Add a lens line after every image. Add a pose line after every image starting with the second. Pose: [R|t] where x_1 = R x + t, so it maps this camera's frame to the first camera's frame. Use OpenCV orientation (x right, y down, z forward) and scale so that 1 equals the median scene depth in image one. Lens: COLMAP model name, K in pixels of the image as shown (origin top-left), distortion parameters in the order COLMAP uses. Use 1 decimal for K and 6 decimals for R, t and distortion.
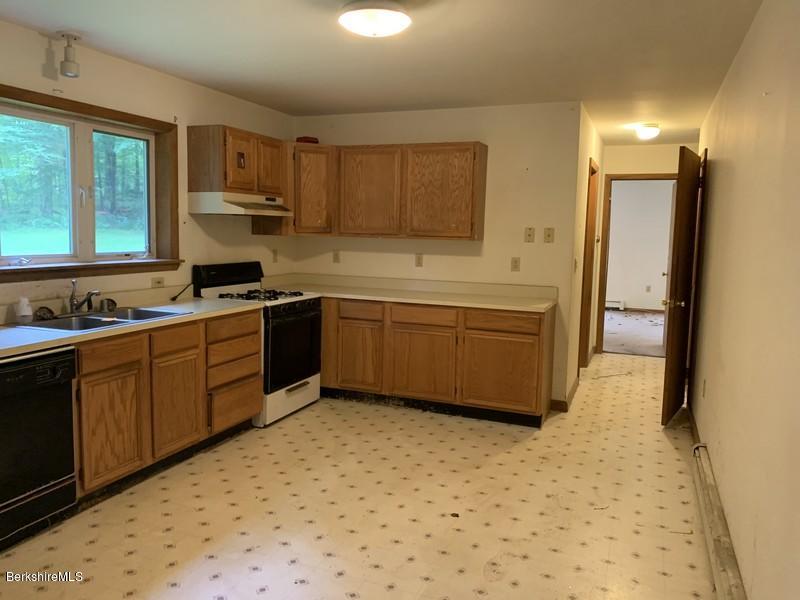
lens RADIAL K [[616.9, 0, 400.0], [0, 616.9, 300.0], [0, 0, 1]] dist [0.056166, -0.079915]
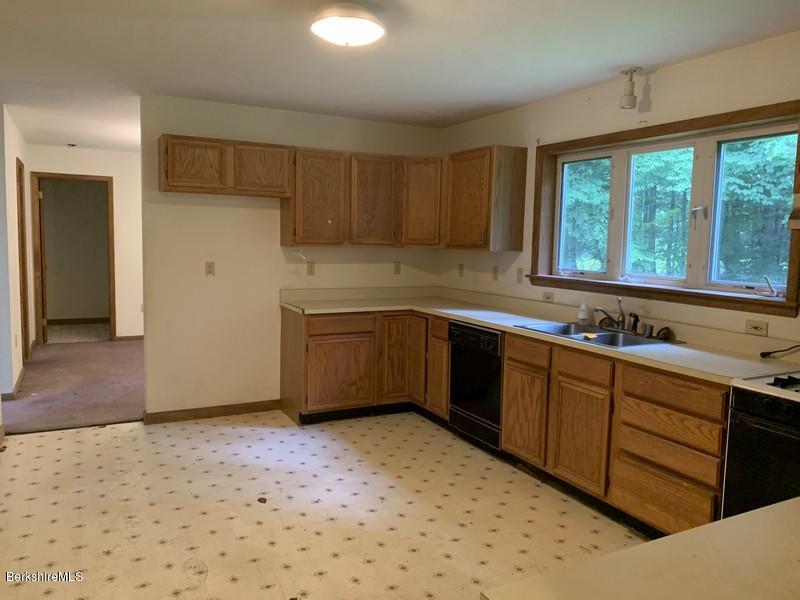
lens RADIAL K [[613.8, 0, 400.0], [0, 613.8, 300.0], [0, 0, 1]] dist [-0.001945, -0.002553]
pose [[-0.646301, 0.041847, -0.761934, 0.498218], [-0.127132, 0.978635, 0.161588, -0.143911], [0.752417, 0.201301, -0.627173, 1.311771]]
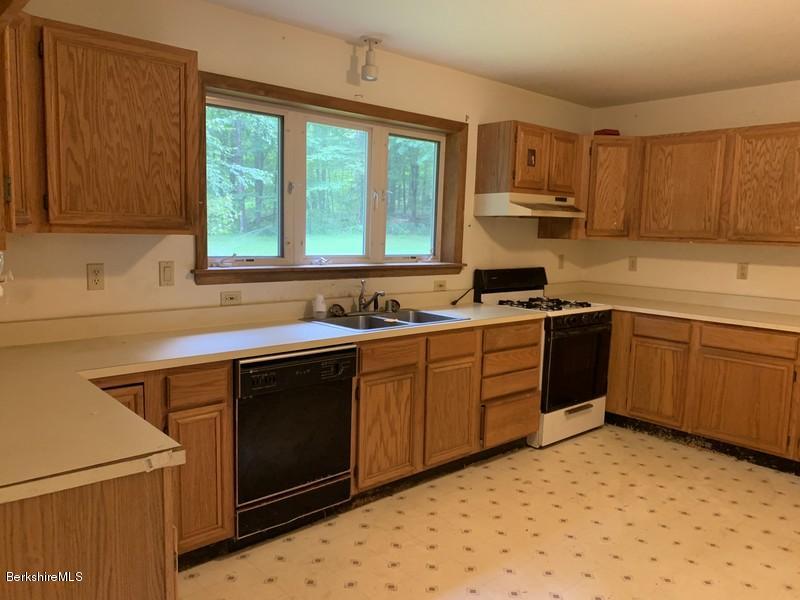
lens RADIAL K [[616.9, 0, 400.0], [0, 616.9, 300.0], [0, 0, 1]] dist [0.056166, -0.079915]
pose [[0.898856, 0.052011, -0.435146, -0.020691], [-0.057339, 0.998354, 0.000886, -0.002831], [0.434476, 0.024155, 0.900360, 0.098646]]
